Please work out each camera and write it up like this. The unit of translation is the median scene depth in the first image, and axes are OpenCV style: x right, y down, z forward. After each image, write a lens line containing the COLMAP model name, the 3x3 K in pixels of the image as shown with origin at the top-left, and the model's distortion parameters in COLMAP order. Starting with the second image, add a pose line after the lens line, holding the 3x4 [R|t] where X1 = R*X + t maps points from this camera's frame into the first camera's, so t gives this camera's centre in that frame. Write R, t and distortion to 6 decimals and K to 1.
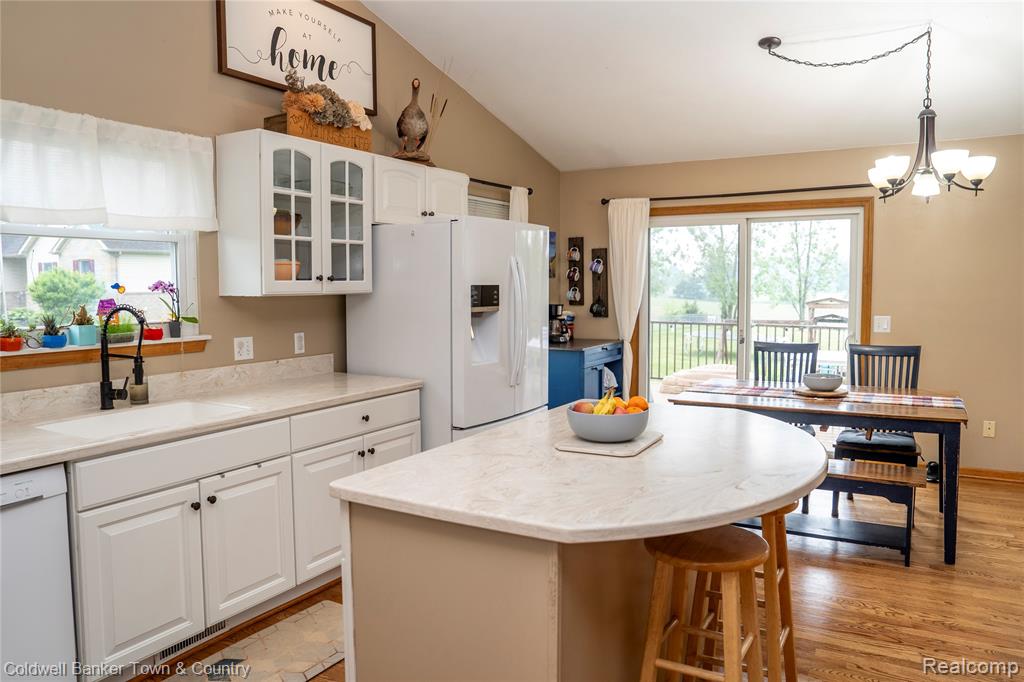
lens RADIAL K [[713.7, 0, 512.0], [0, 713.7, 341.0], [0, 0, 1]] dist [-0.118956, 0.096324]
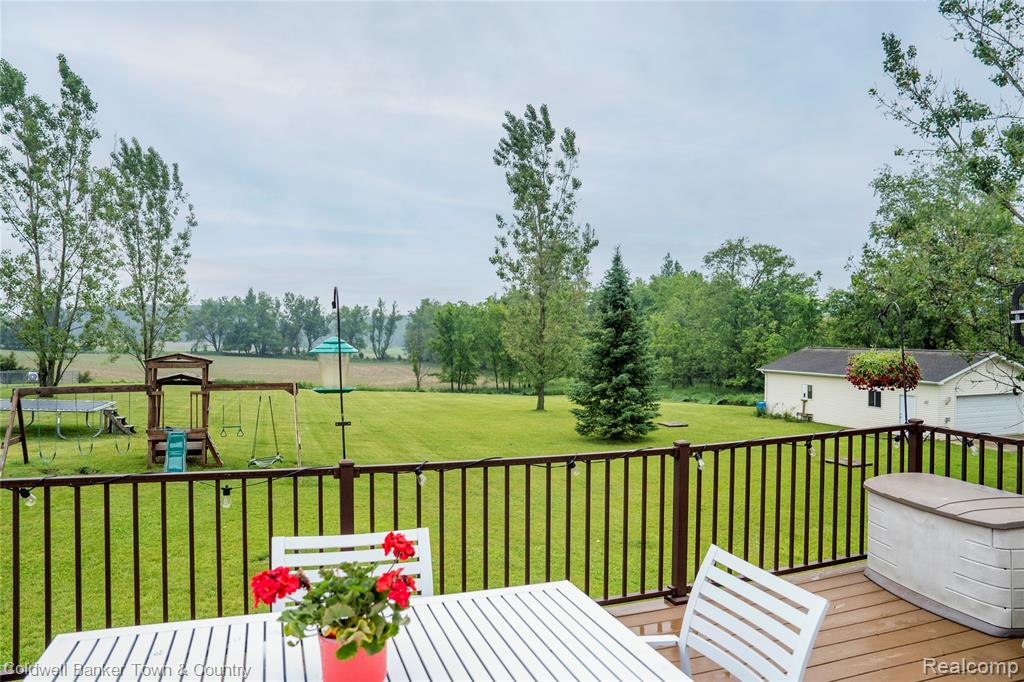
lens RADIAL K [[708.9, 0, 512.0], [0, 708.9, 341.0], [0, 0, 1]] dist [-0.115306, 0.089058]
pose [[0.642840, 0.006617, 0.765972, 0.087040], [0.045452, 0.997871, -0.046765, -0.020908], [-0.764651, 0.064878, 0.641171, 0.184635]]
